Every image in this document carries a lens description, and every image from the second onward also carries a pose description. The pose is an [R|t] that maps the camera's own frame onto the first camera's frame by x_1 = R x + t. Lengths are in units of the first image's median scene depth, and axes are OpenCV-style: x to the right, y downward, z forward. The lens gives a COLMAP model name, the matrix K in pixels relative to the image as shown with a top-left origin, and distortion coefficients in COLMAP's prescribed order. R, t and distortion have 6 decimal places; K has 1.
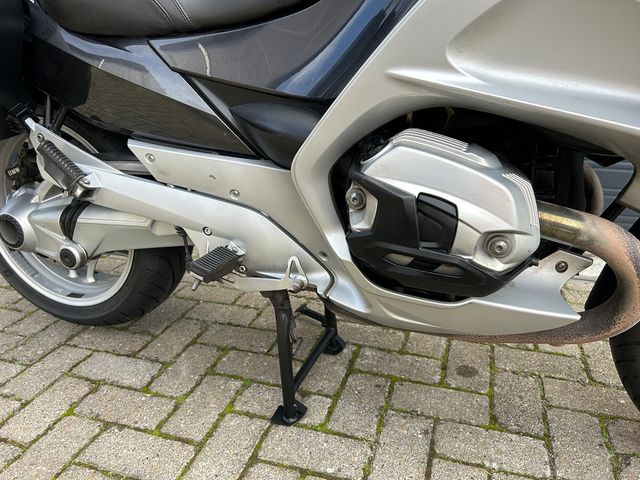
lens RADIAL K [[490.0, 0, 322.1], [0, 490.0, 239.9], [0, 0, 1]] dist [0.029091, -0.038096]
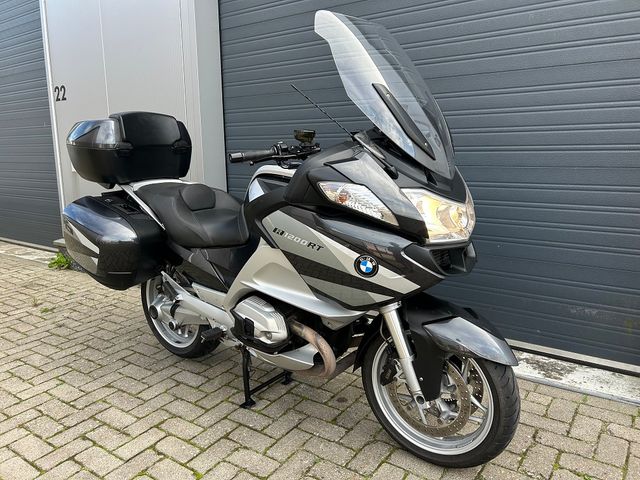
lens RADIAL K [[490.0, 0, 323.7], [0, 490.0, 237.7], [0, 0, 1]] dist [0.029091, -0.038096]
pose [[0.952122, 0.031899, -0.304049, 0.928465], [-0.076767, 0.987623, -0.136777, -0.117629], [0.295922, 0.153569, 0.942787, -1.139761]]
